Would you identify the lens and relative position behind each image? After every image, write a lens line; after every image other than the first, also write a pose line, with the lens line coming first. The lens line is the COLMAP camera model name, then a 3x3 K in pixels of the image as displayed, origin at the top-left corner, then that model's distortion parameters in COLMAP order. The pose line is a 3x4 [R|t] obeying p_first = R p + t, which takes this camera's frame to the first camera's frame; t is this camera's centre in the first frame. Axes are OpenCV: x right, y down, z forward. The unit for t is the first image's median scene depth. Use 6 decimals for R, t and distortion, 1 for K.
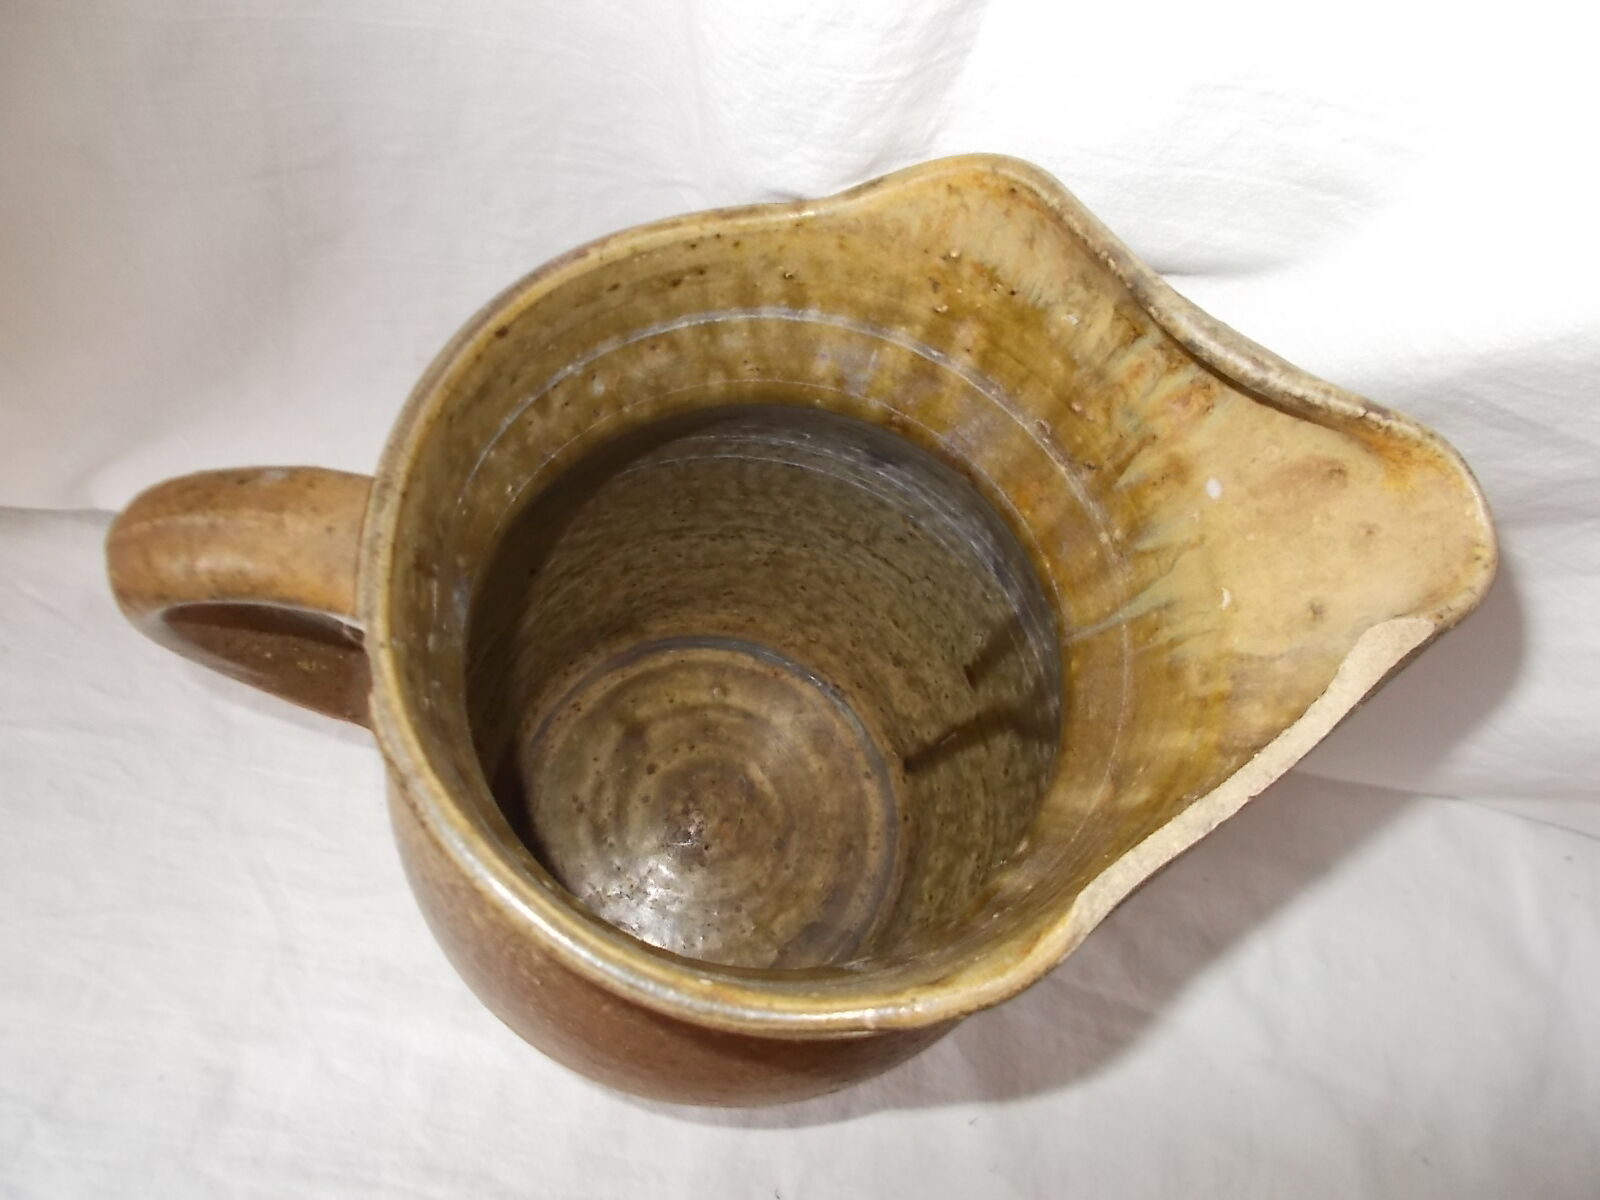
lens RADIAL K [[1227.1, 0, 793.2], [0, 1227.1, 583.2], [0, 0, 1]] dist [0.037229, -0.032021]
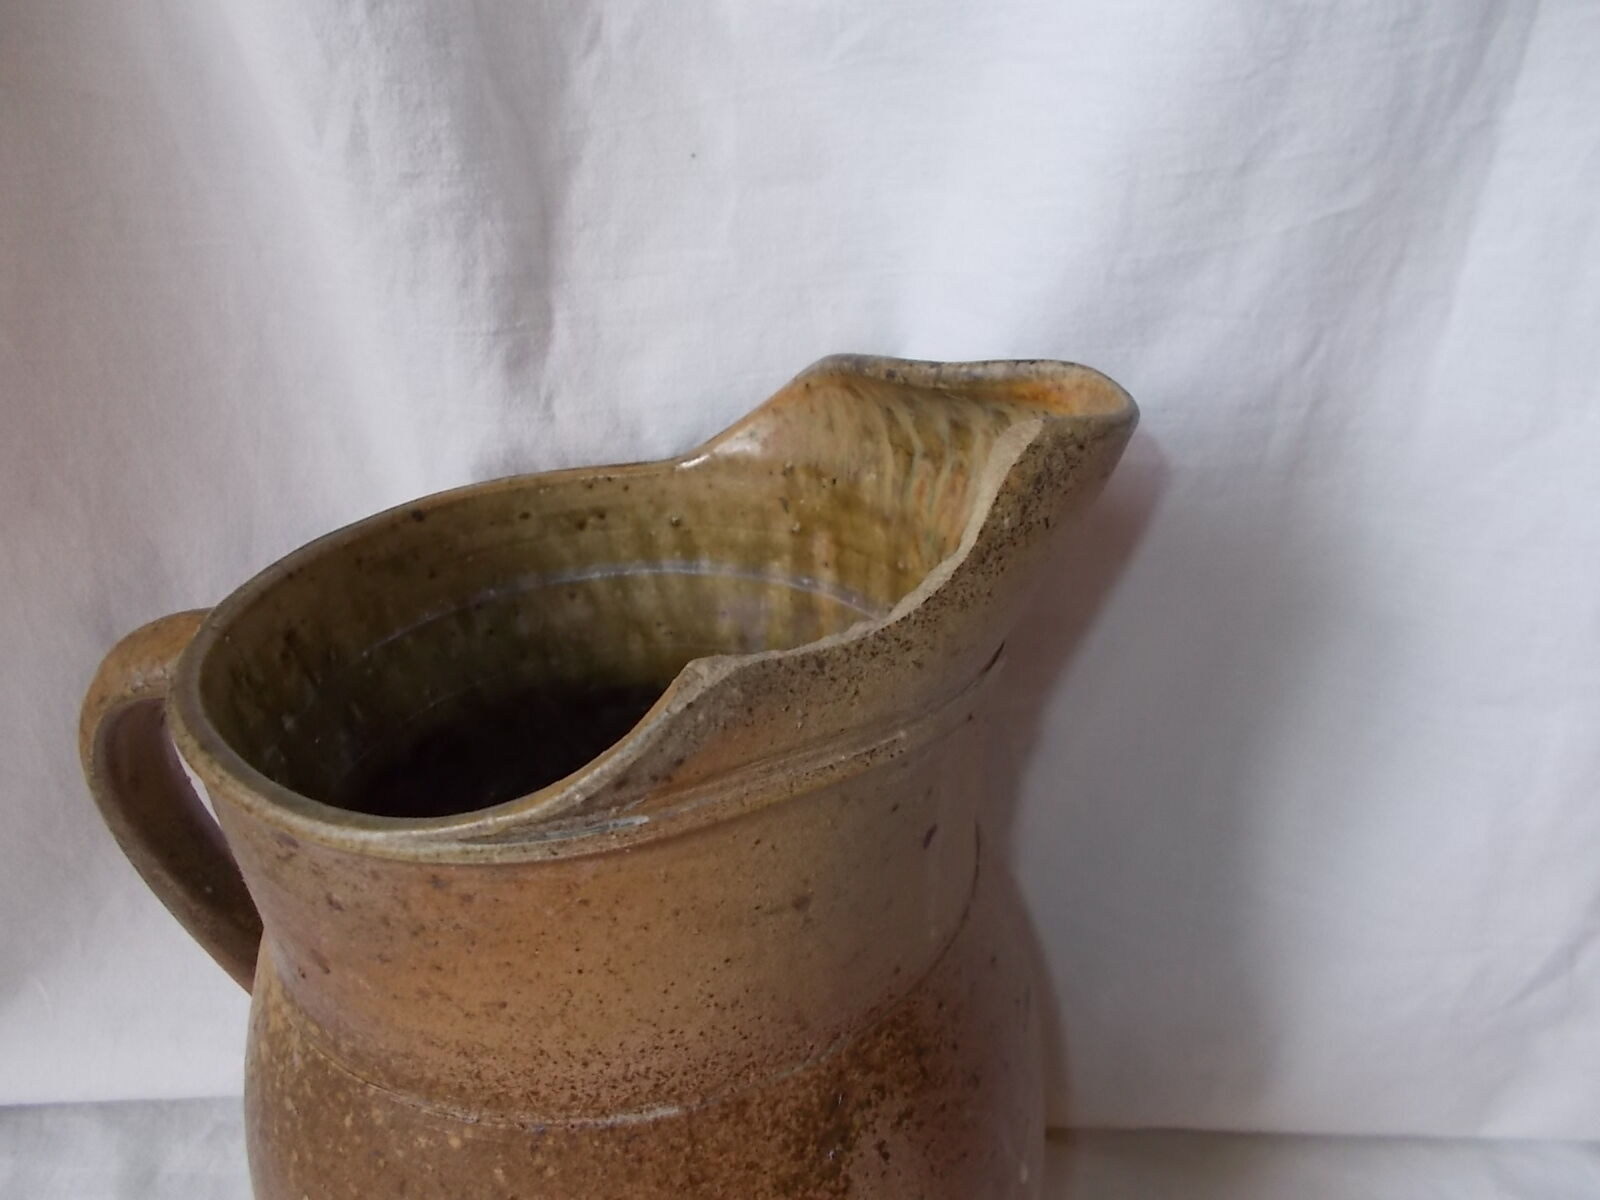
lens RADIAL K [[1227.1, 0, 795.1], [0, 1227.1, 601.3], [0, 0, 1]] dist [0.037229, -0.032021]
pose [[0.972177, -0.108995, -0.207343, 0.355701], [-0.058084, 0.745339, -0.664150, 0.612413], [0.226930, 0.657715, 0.718271, 0.196596]]
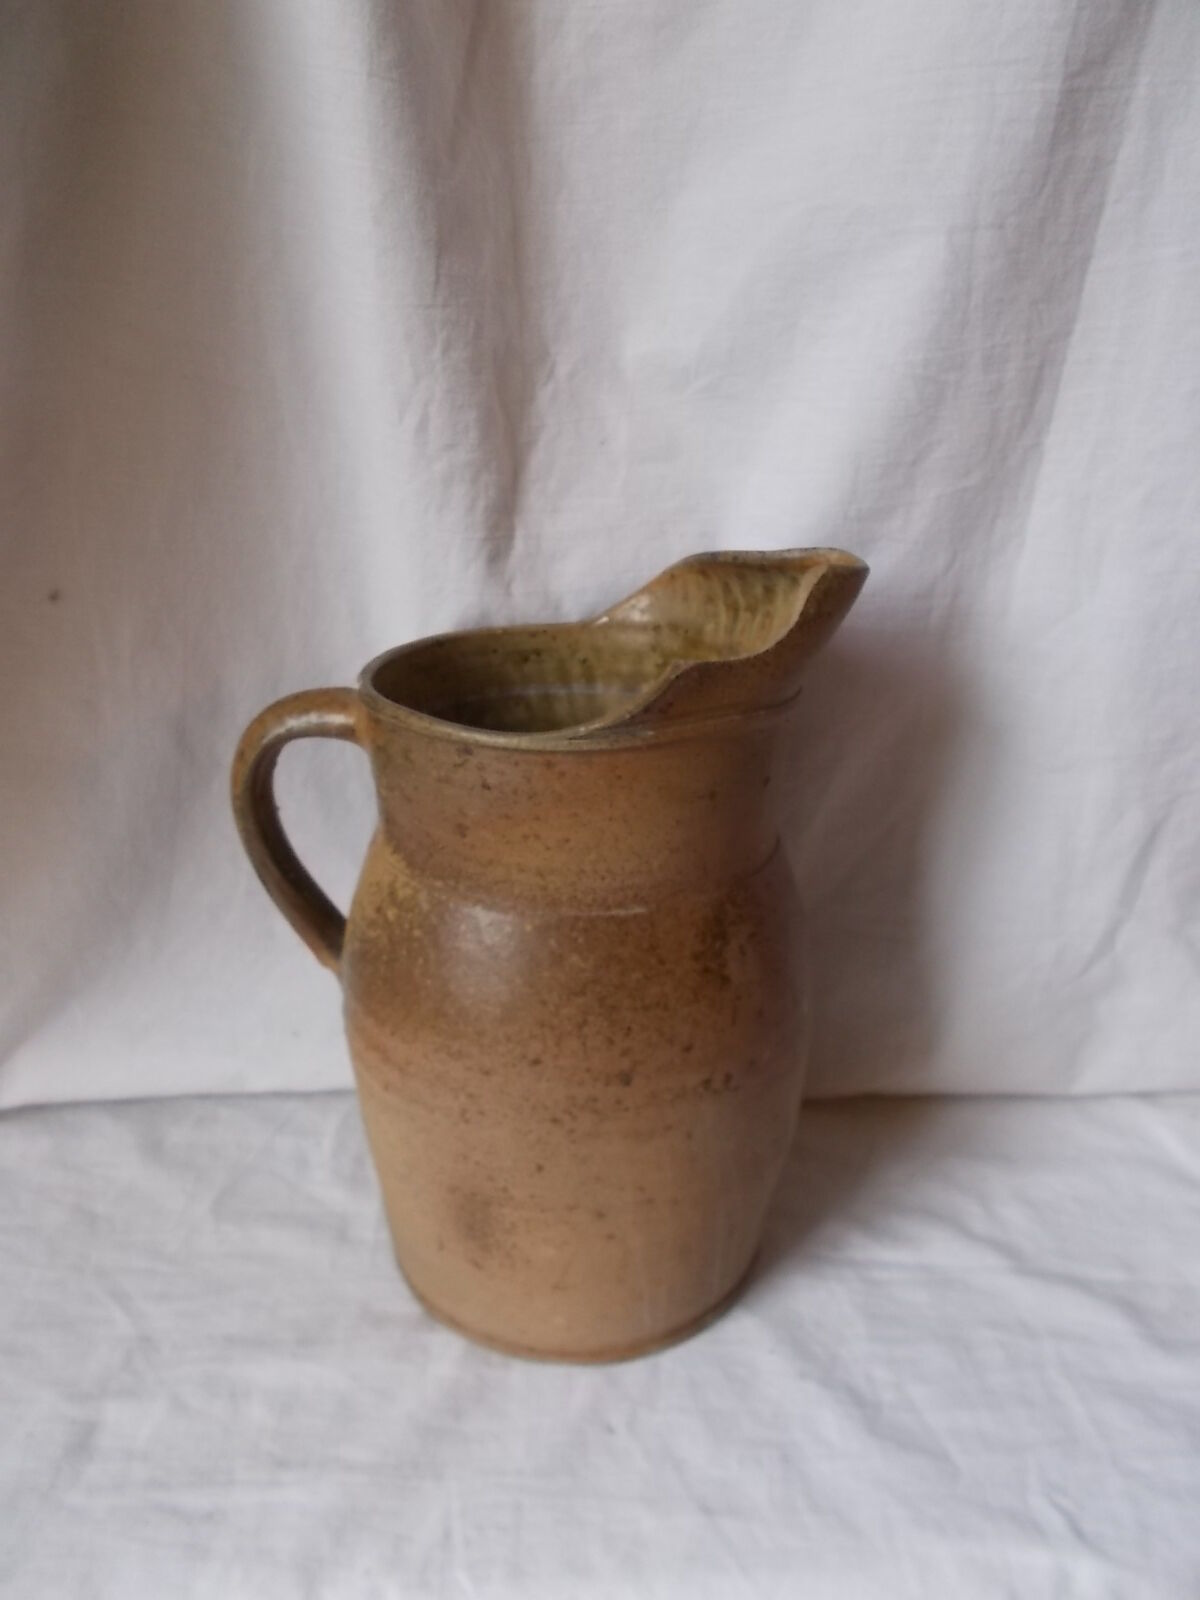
lens RADIAL K [[1227.1, 0, 617.0], [0, 1227.1, 796.9], [0, 0, 1]] dist [0.037229, -0.032021]
pose [[0.990555, -0.112048, -0.079034, 0.183631], [0.017415, 0.674539, -0.738034, 1.375352], [0.136007, 0.729687, 0.670119, -0.174334]]
